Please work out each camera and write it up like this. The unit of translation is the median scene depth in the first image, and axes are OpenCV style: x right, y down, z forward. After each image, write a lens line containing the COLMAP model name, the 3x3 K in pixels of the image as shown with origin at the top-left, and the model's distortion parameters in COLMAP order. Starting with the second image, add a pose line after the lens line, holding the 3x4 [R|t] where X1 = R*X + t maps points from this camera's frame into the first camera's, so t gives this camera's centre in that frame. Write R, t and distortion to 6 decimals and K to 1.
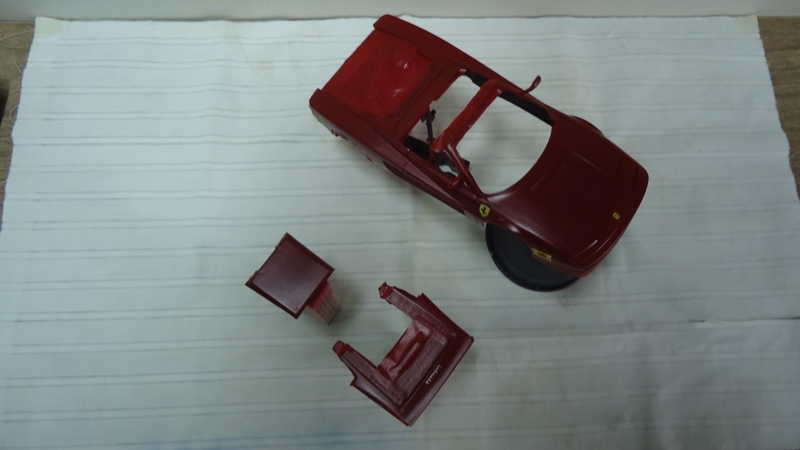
lens RADIAL K [[571.4, 0, 401.0], [0, 571.4, 221.1], [0, 0, 1]] dist [-0.006390, 0.000841]
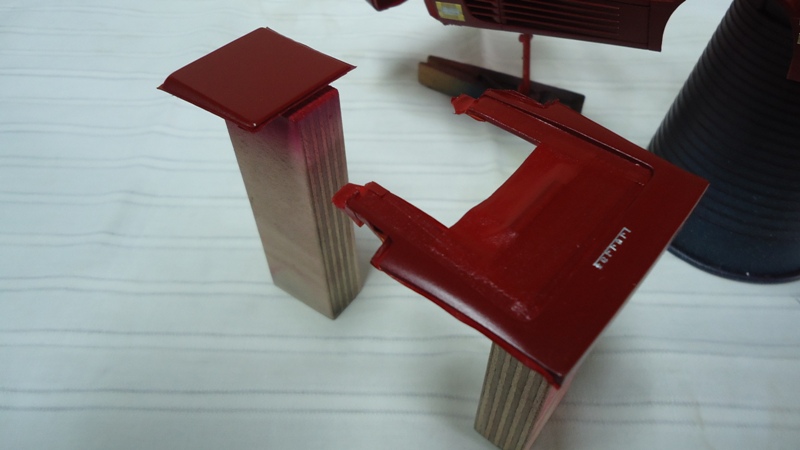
lens RADIAL K [[571.4, 0, 401.0], [0, 571.4, 221.1], [0, 0, 1]] dist [-0.006390, 0.000841]
pose [[0.997500, 0.028379, -0.064717, -0.035569], [-0.053333, 0.903151, -0.425997, 0.295039], [0.046359, 0.428384, 0.902407, 0.488112]]
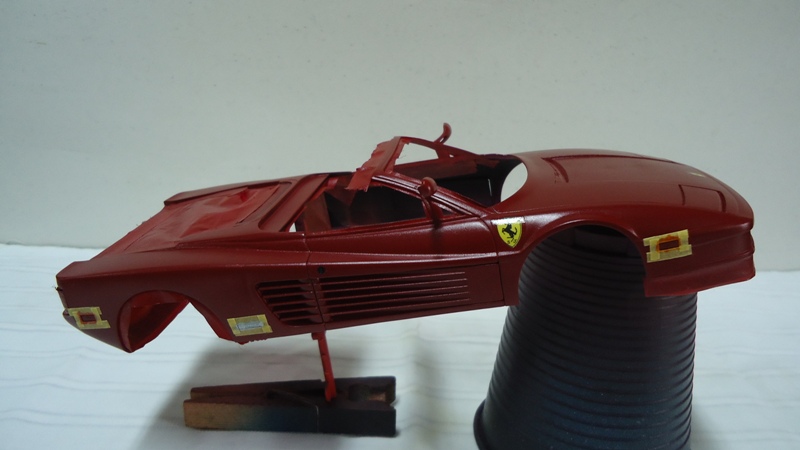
lens RADIAL K [[571.4, 0, 401.0], [0, 571.4, 221.1], [0, 0, 1]] dist [-0.006390, 0.000841]
pose [[0.858080, -0.162607, 0.487091, -0.119631], [0.488380, 0.551543, -0.676229, 0.190353], [-0.158692, 0.818144, 0.552682, 0.570385]]
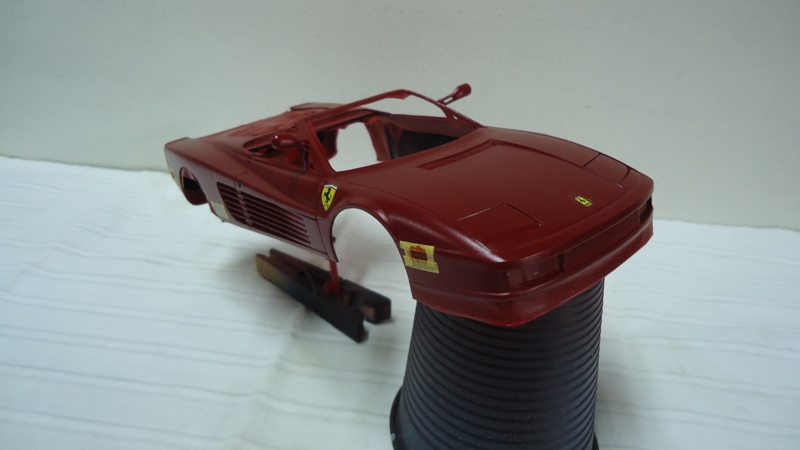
lens RADIAL K [[571.4, 0, 401.0], [0, 571.4, 221.1], [0, 0, 1]] dist [-0.006390, 0.000841]
pose [[0.981840, 0.087489, -0.168332, 0.229459], [-0.180116, 0.708500, -0.682339, 0.261783], [0.059566, 0.700267, 0.711392, 0.492582]]
